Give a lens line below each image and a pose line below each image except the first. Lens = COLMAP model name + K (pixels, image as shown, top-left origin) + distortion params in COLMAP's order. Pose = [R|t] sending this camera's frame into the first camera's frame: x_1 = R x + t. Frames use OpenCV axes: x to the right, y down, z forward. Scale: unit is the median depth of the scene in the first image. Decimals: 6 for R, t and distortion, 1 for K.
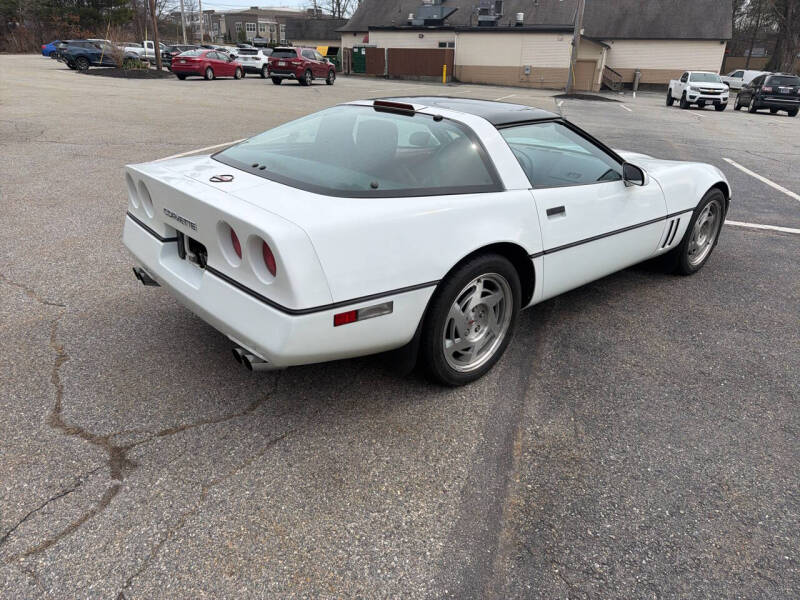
lens RADIAL K [[561.9, 0, 395.6], [0, 561.9, 302.5], [0, 0, 1]] dist [0.025788, -0.025728]
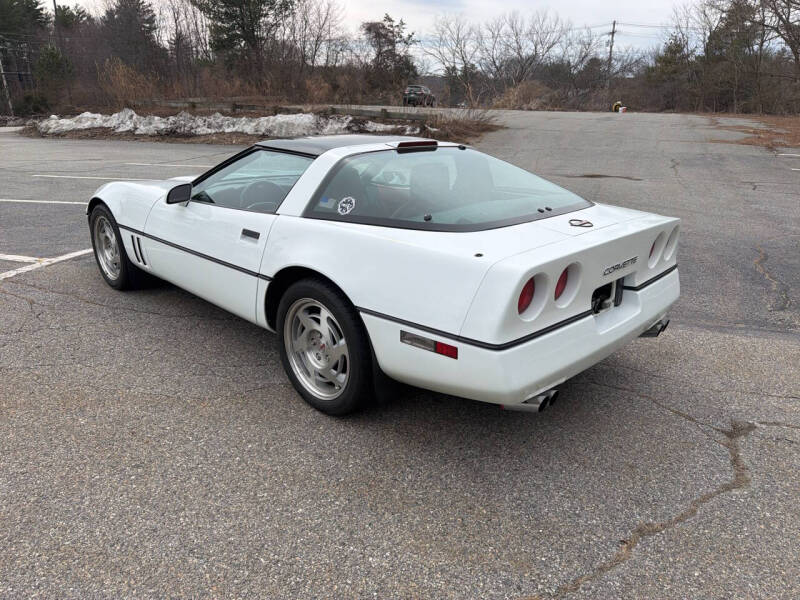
lens RADIAL K [[561.9, 0, 399.1], [0, 561.9, 300.9], [0, 0, 1]] dist [0.025788, -0.025728]
pose [[-0.065870, -0.364402, 0.928909, -0.751724], [0.378119, 0.852387, 0.361195, -0.347560], [-0.923410, 0.375031, 0.081641, 0.749544]]
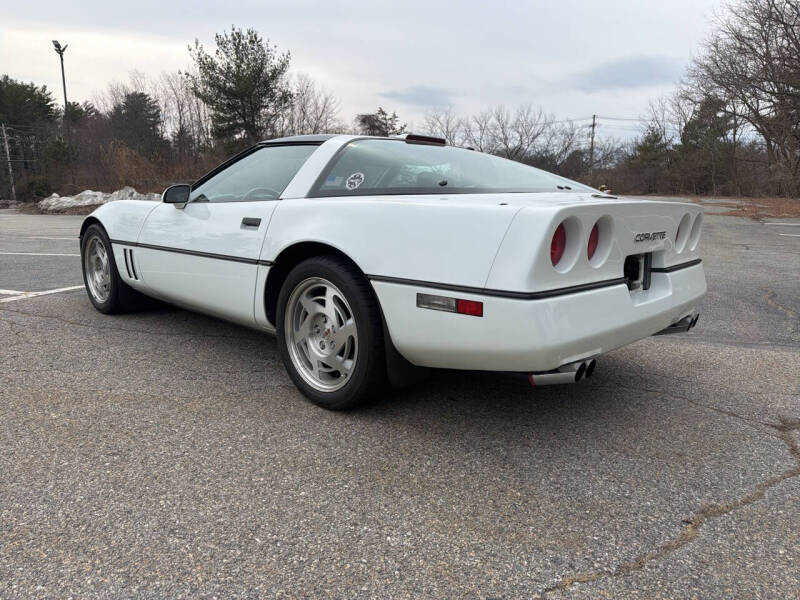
lens RADIAL K [[561.9, 0, 398.9], [0, 561.9, 303.6], [0, 0, 1]] dist [0.025788, -0.025728]
pose [[-0.078566, -0.229957, 0.970024, -0.734522], [0.377728, 0.893614, 0.242437, -0.248059], [-0.922577, 0.385453, 0.016654, 0.810287]]
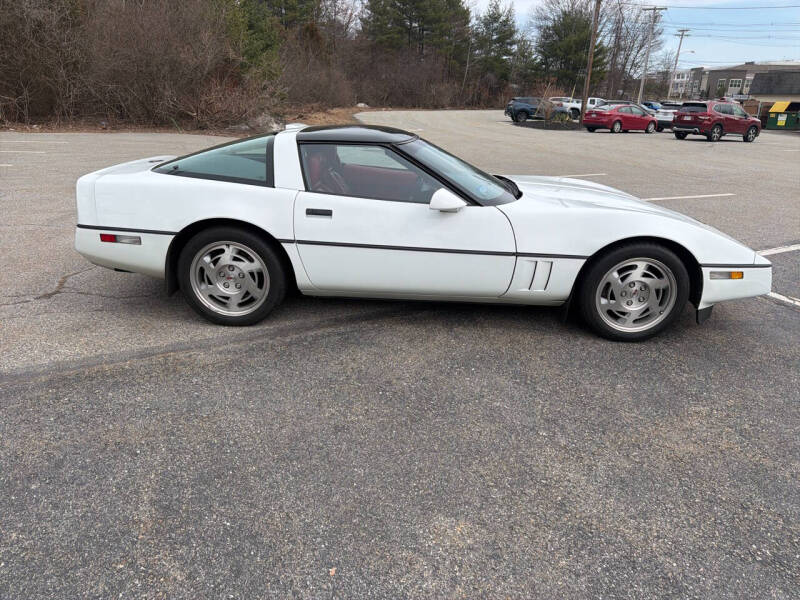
lens RADIAL K [[561.9, 0, 400.9], [0, 561.9, 299.7], [0, 0, 1]] dist [0.025788, -0.025728]
pose [[0.734772, 0.221293, -0.641202, 0.817350], [-0.279271, 0.960145, 0.011342, -0.028699], [0.618157, 0.170735, 0.767288, 0.139281]]
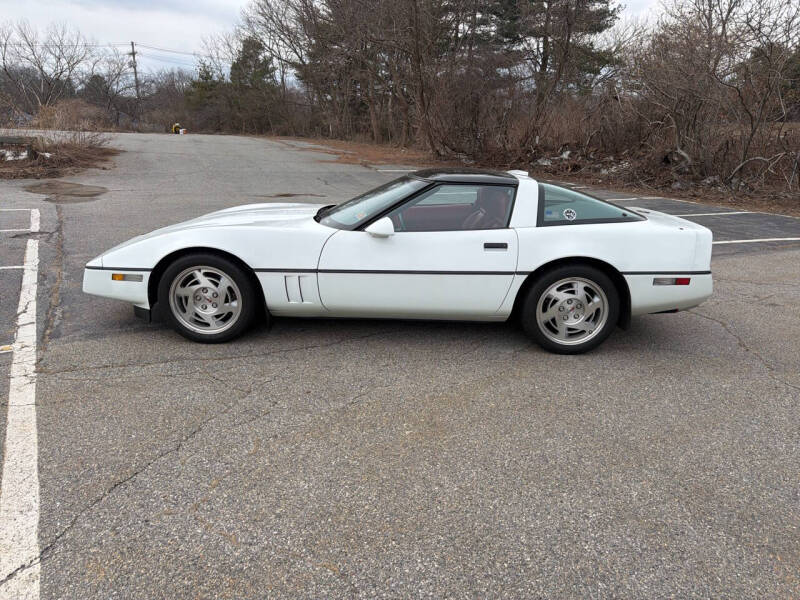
lens RADIAL K [[561.9, 0, 396.1], [0, 561.9, 303.7], [0, 0, 1]] dist [0.025788, -0.025728]
pose [[-0.739340, -0.245004, 0.627176, -0.552987], [0.219448, 0.792916, 0.568443, -0.712655], [-0.636568, 0.557905, -0.532469, 1.572865]]
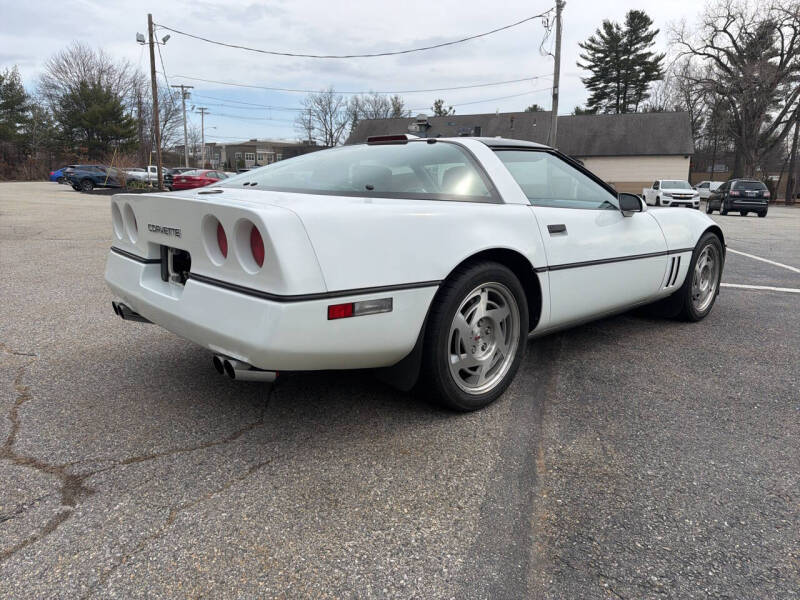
lens RADIAL K [[561.9, 0, 397.5], [0, 561.9, 294.6], [0, 0, 1]] dist [0.025788, -0.025728]
pose [[0.999550, -0.023904, 0.018132, -0.006618], [0.027163, 0.977636, -0.208543, 0.094769], [-0.012742, 0.208942, 0.977845, 0.053688]]
